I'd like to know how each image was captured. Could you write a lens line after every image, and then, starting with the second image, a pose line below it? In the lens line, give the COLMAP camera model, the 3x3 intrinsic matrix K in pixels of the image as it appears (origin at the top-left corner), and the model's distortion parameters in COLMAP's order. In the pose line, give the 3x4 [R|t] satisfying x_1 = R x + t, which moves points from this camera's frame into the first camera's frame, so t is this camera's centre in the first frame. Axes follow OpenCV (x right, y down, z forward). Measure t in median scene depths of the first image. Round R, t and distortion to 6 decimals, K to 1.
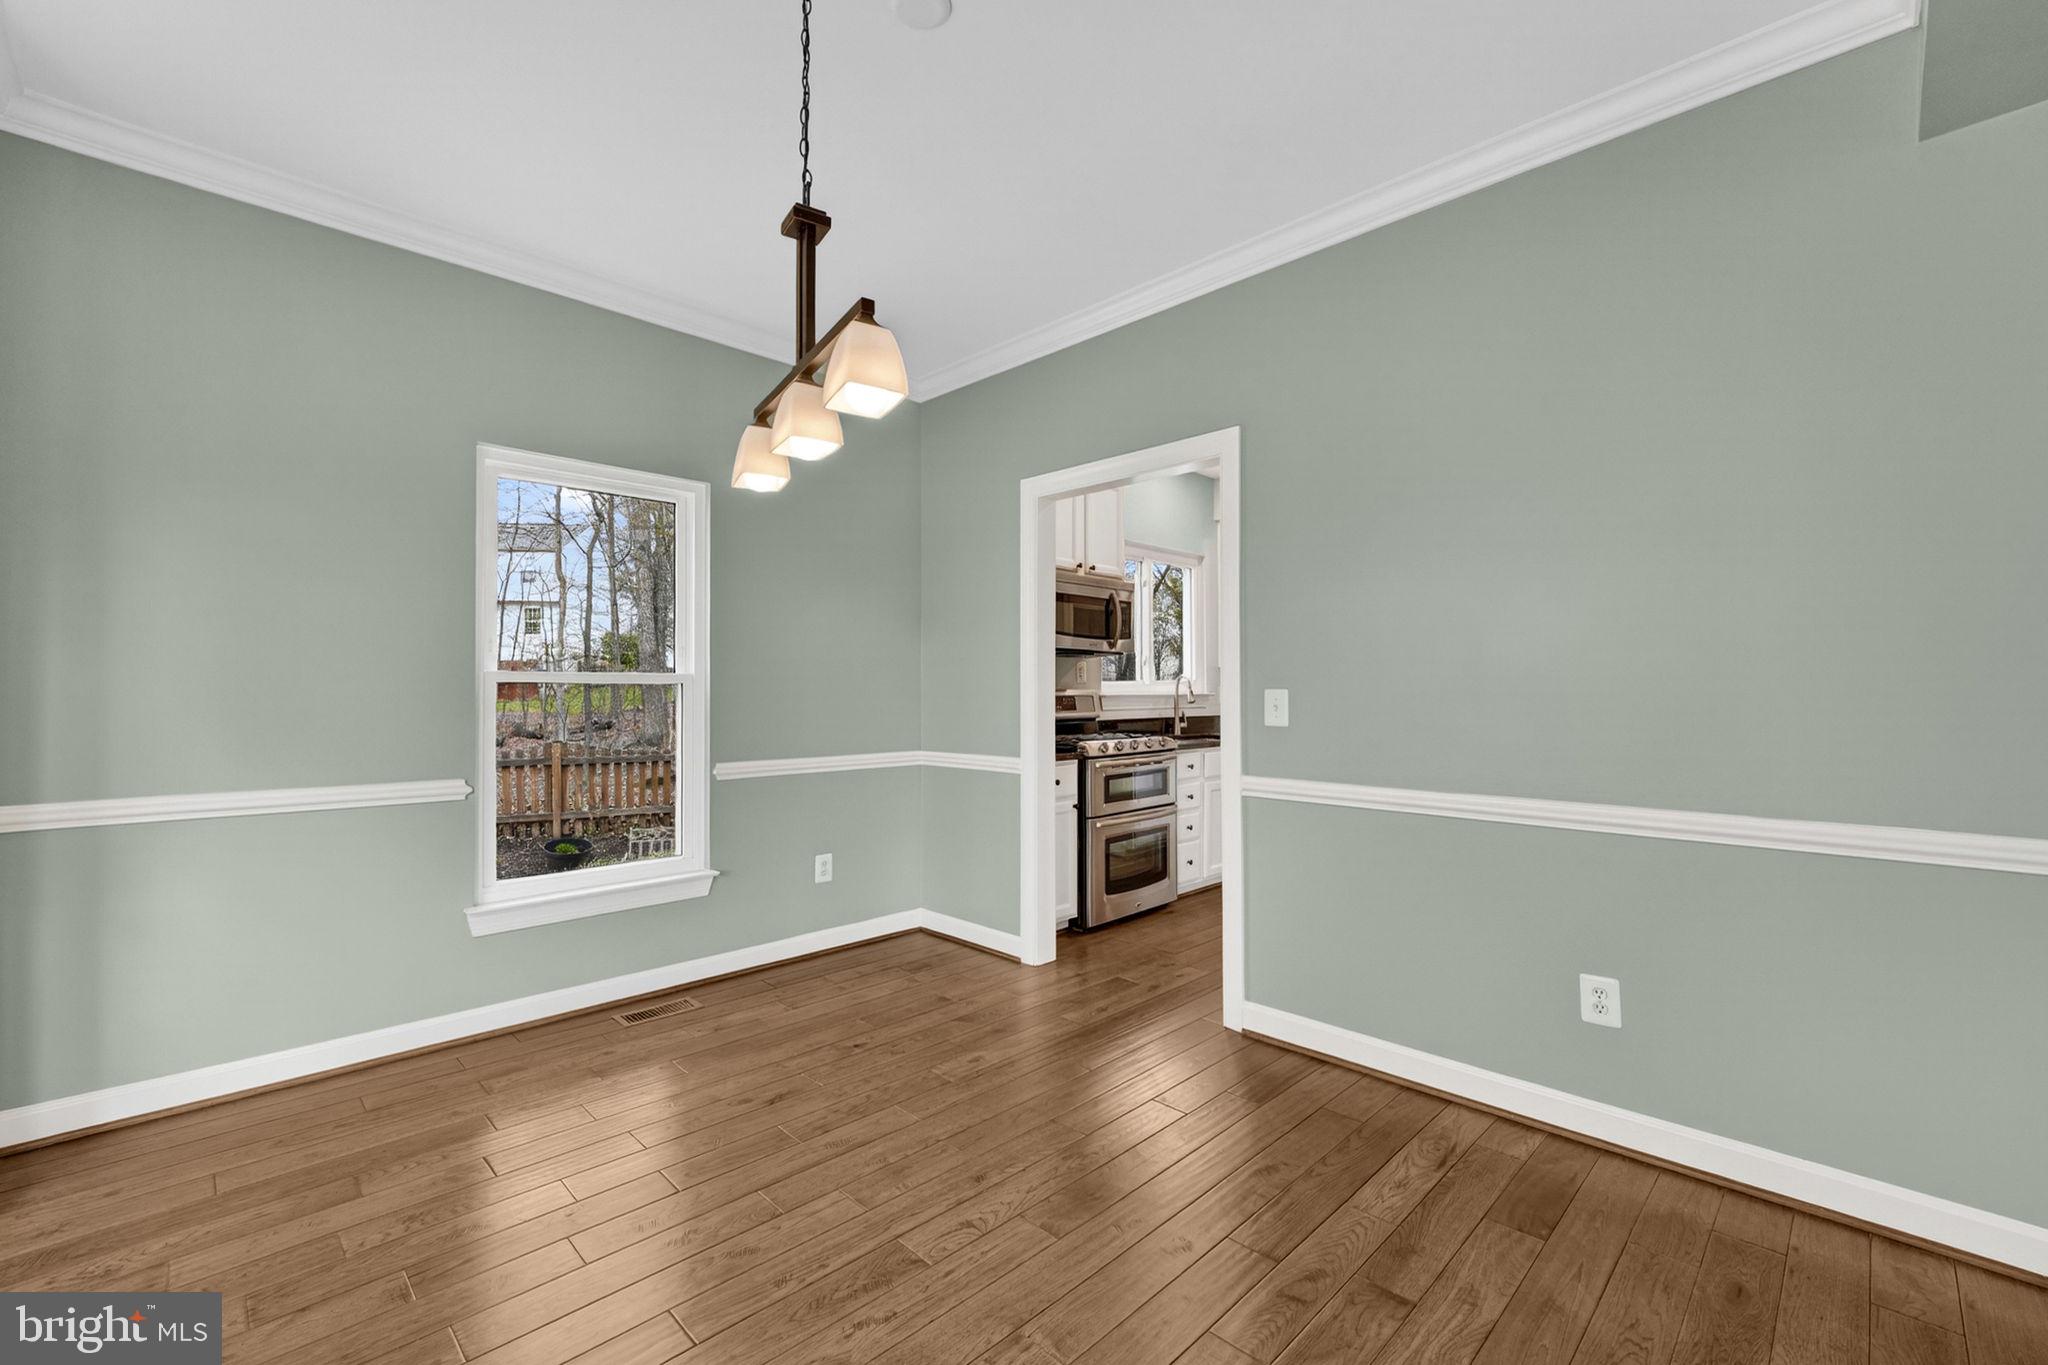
lens RADIAL K [[872.2, 0, 1021.2], [0, 872.2, 679.4], [0, 0, 1]] dist [0.001377, -0.006197]
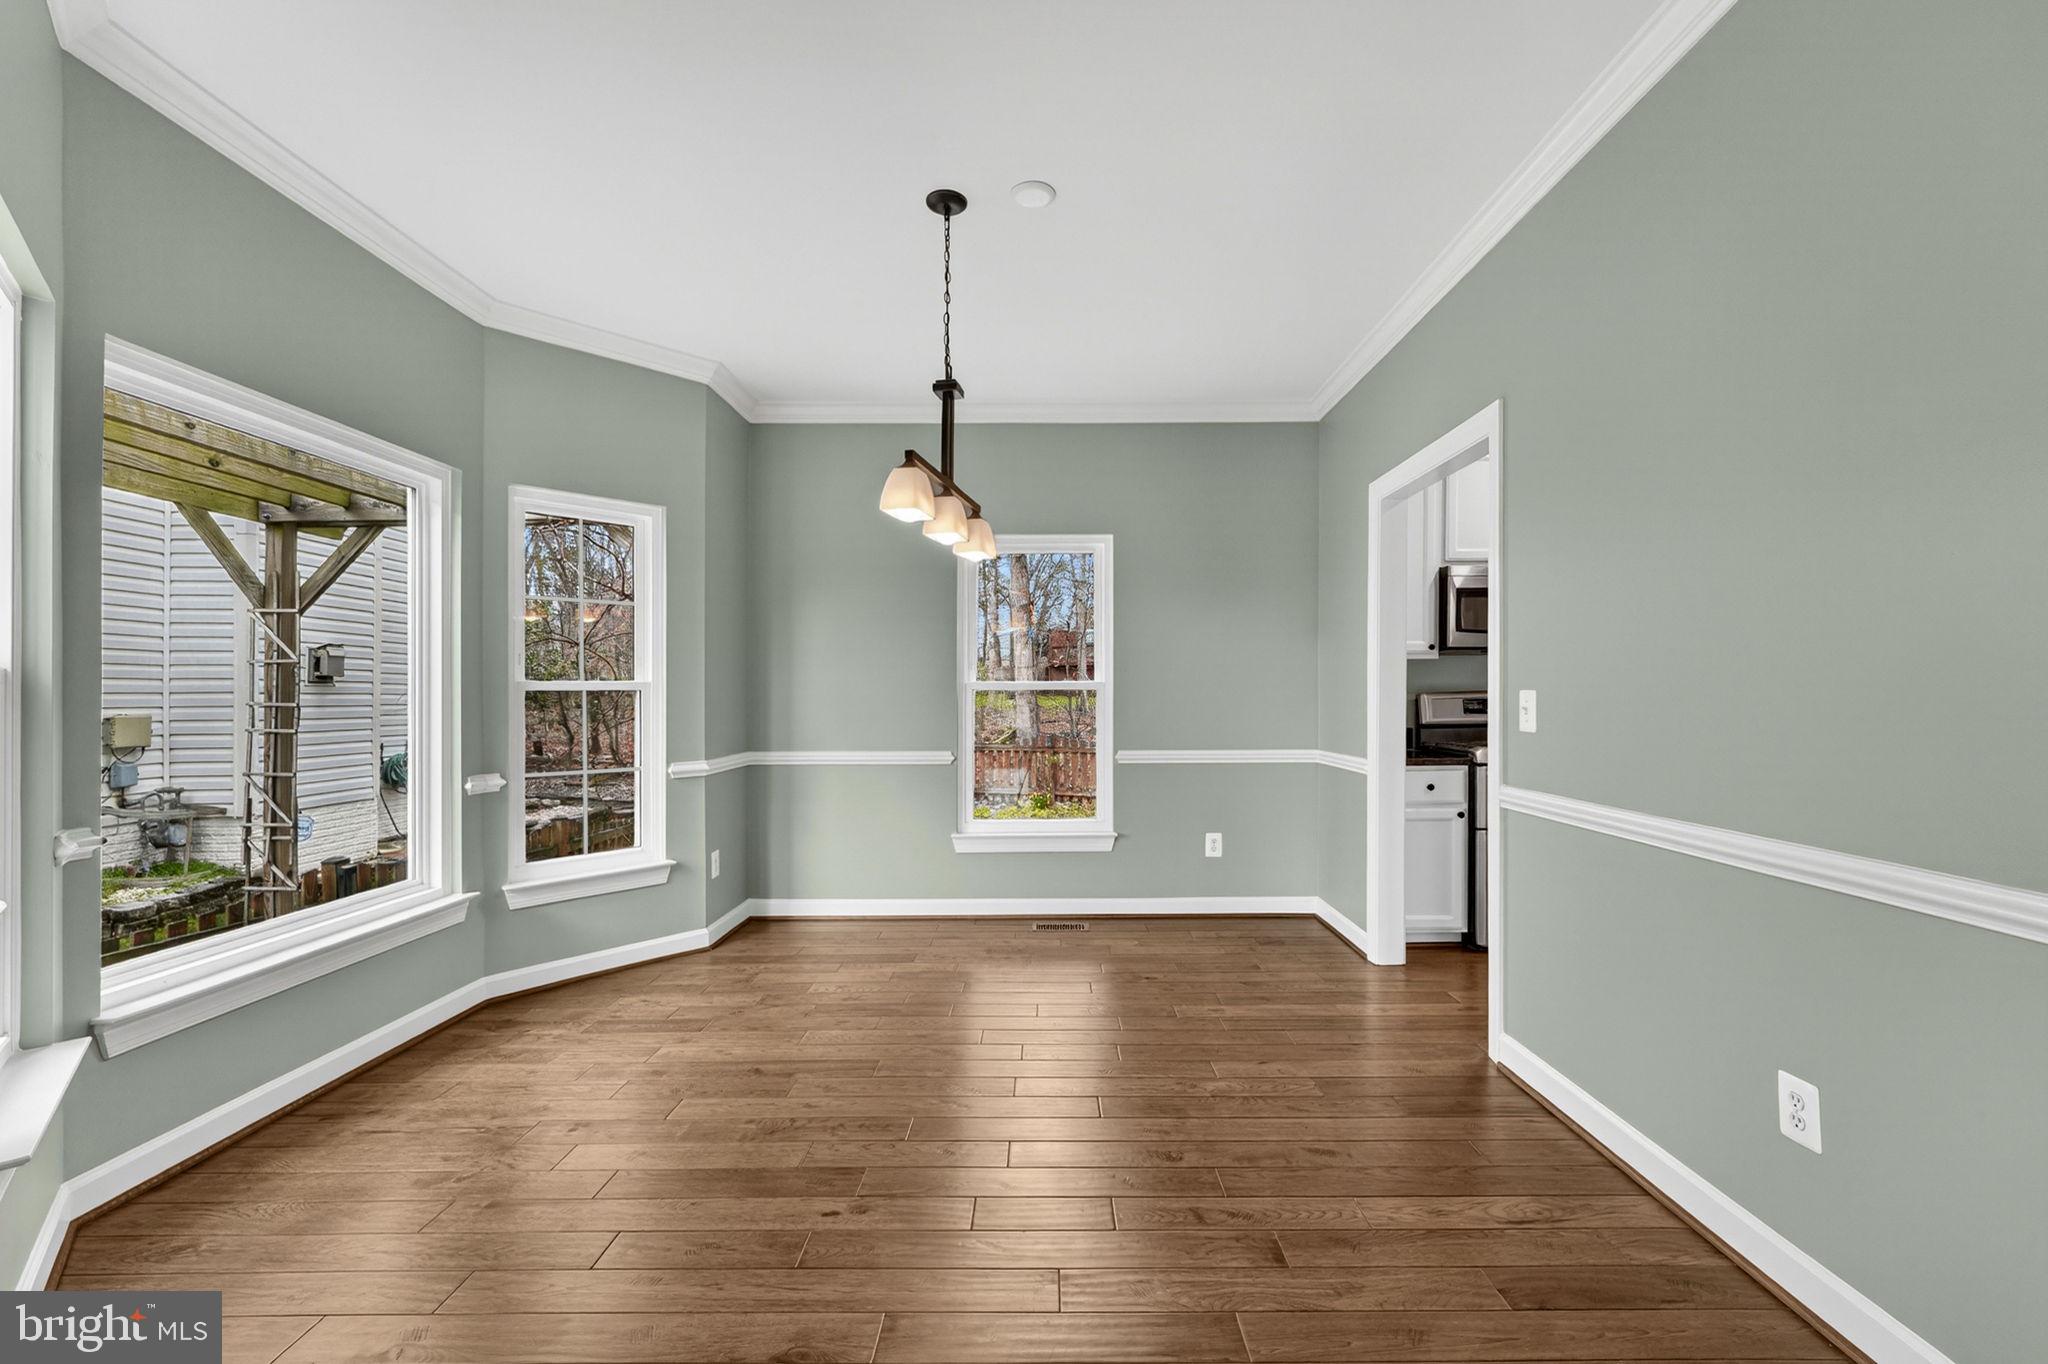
lens RADIAL K [[847.3, 0, 1027.0], [0, 847.3, 691.3], [0, 0, 1]] dist [-0.001884, -0.000481]
pose [[0.701607, -0.006770, -0.712532, 0.683871], [0.014580, 0.999882, 0.004857, 0.000416], [0.712414, -0.013797, 0.701623, 0.036173]]
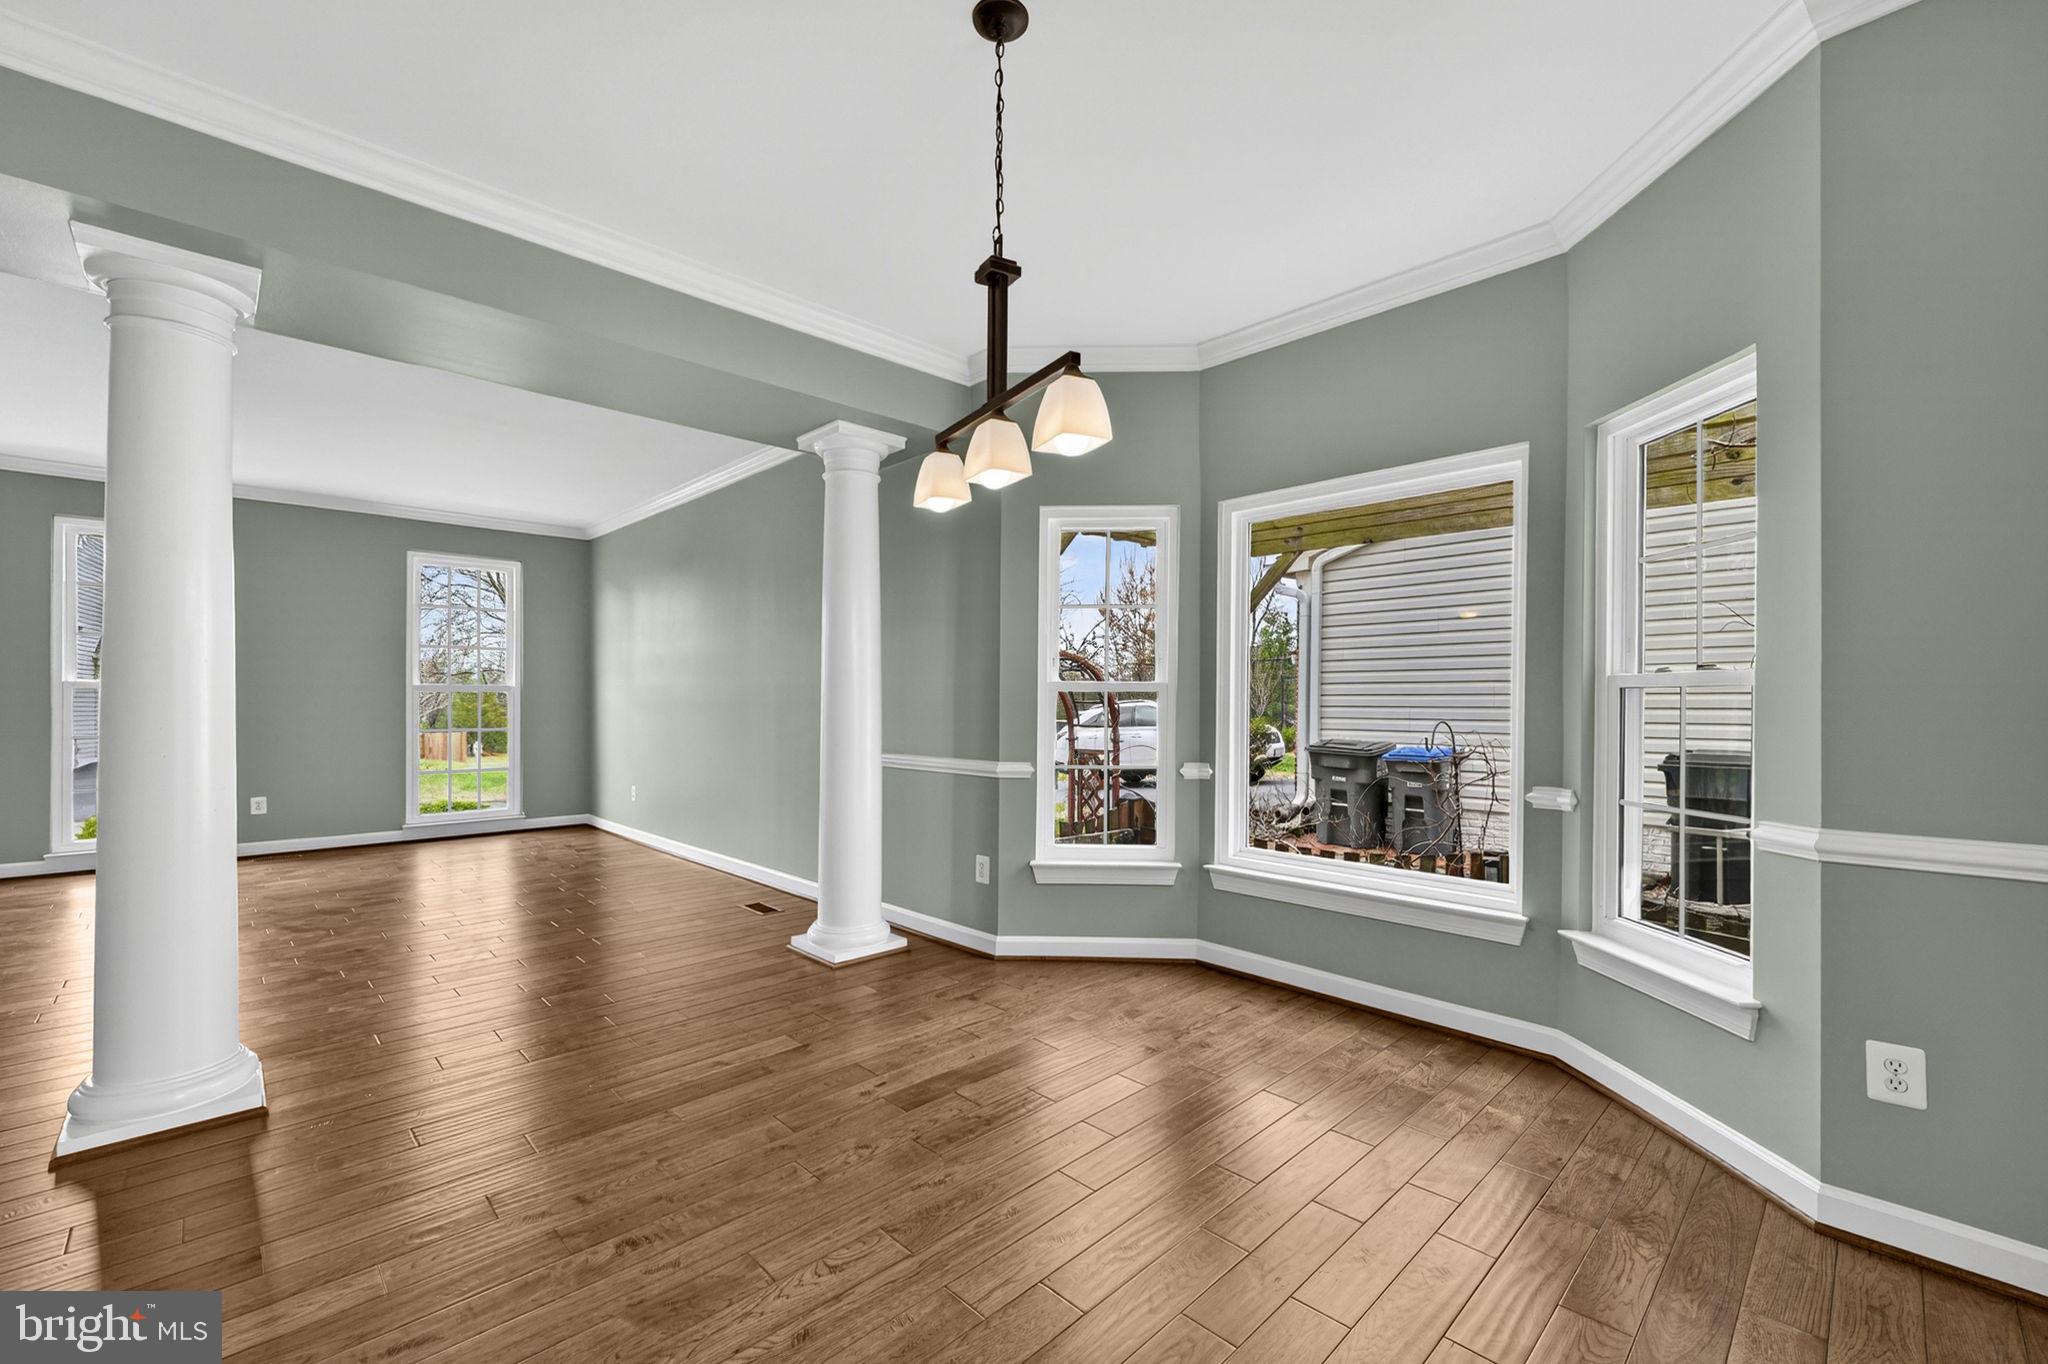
lens RADIAL K [[862.6, 0, 1049.0], [0, 862.6, 703.0], [0, 0, 1]] dist [0.021128, -0.025130]
pose [[-0.999873, -0.003385, -0.015584, -0.220413], [-0.003295, 0.999978, -0.005827, 0.023280], [0.015603, -0.005775, -0.999862, 1.562530]]
